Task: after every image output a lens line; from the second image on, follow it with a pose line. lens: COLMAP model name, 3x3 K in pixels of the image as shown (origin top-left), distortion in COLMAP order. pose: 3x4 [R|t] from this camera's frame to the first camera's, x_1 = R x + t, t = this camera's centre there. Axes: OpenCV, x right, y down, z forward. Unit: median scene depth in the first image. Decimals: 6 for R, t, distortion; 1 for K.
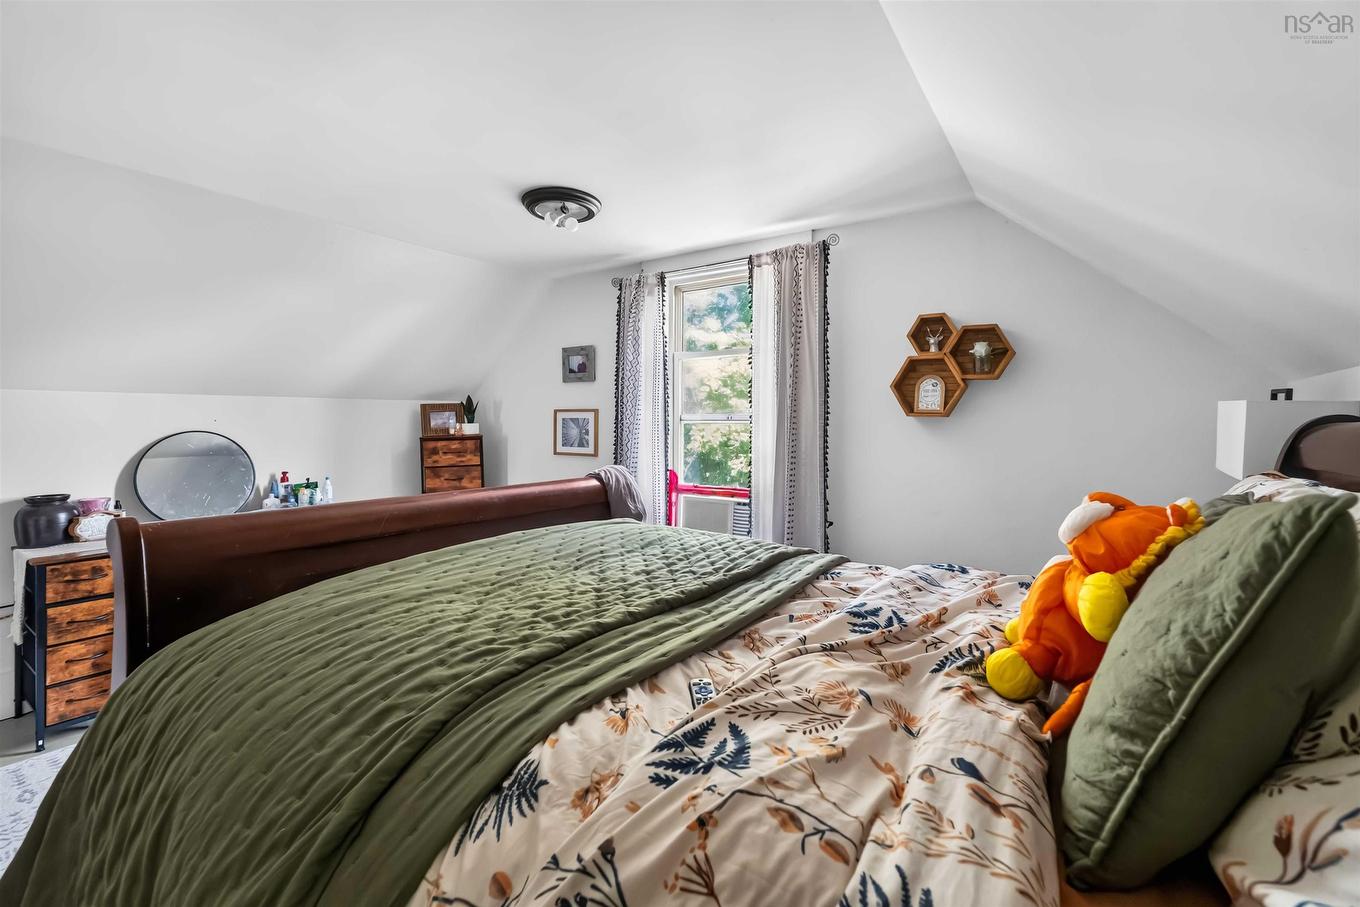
lens RADIAL K [[620.7, 0, 680.5], [0, 620.7, 440.2], [0, 0, 1]] dist [-0.003126, 0.000469]
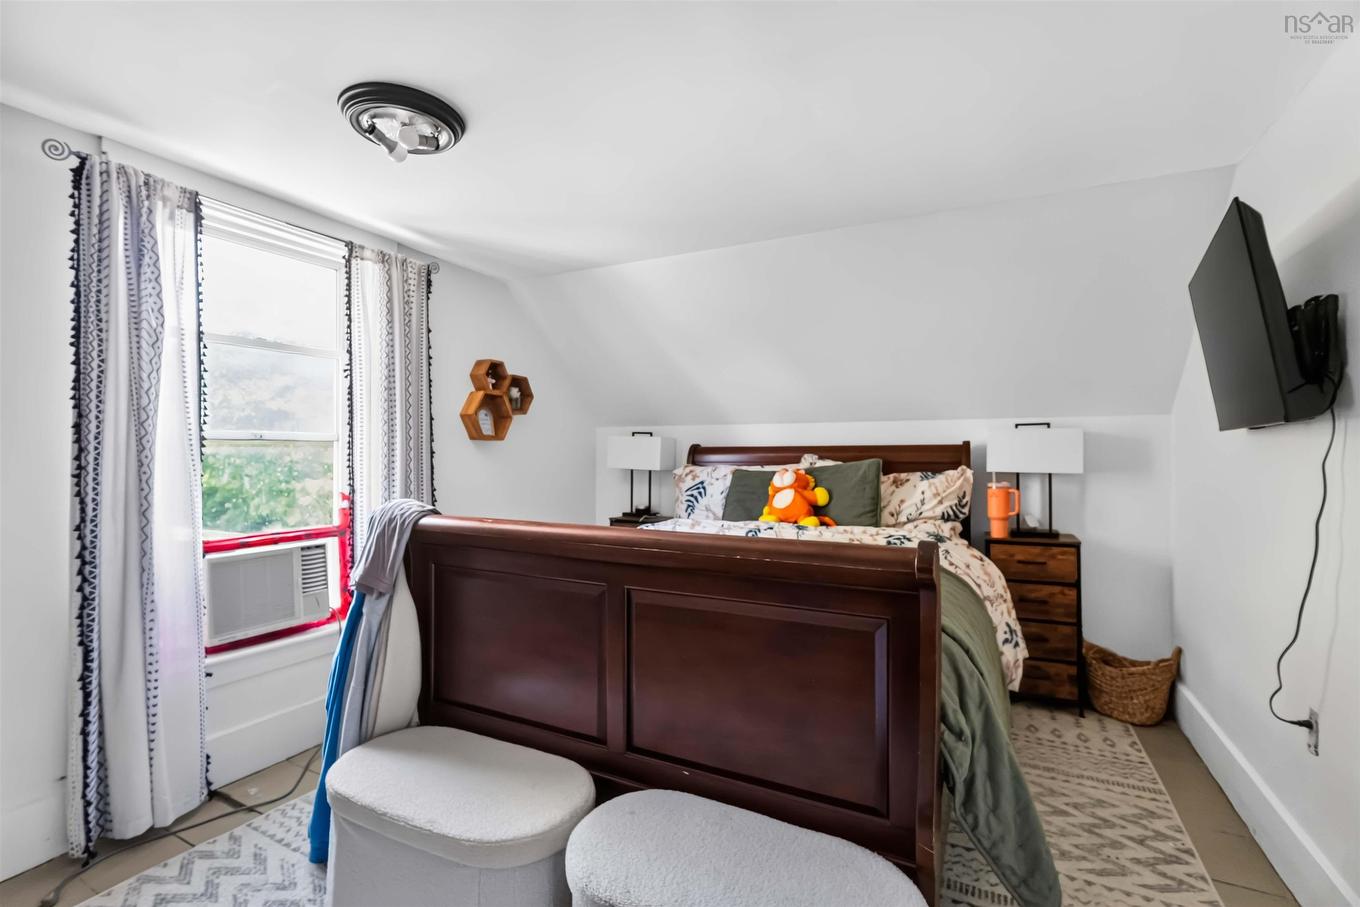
lens RADIAL K [[606.2, 0, 681.1], [0, 606.2, 455.0], [0, 0, 1]] dist [-0.001253, -0.000282]
pose [[-0.110550, -0.000329, 0.993870, -0.859915], [0.011578, 0.999932, 0.001619, -0.004722], [-0.993803, 0.011686, -0.110539, 0.738812]]
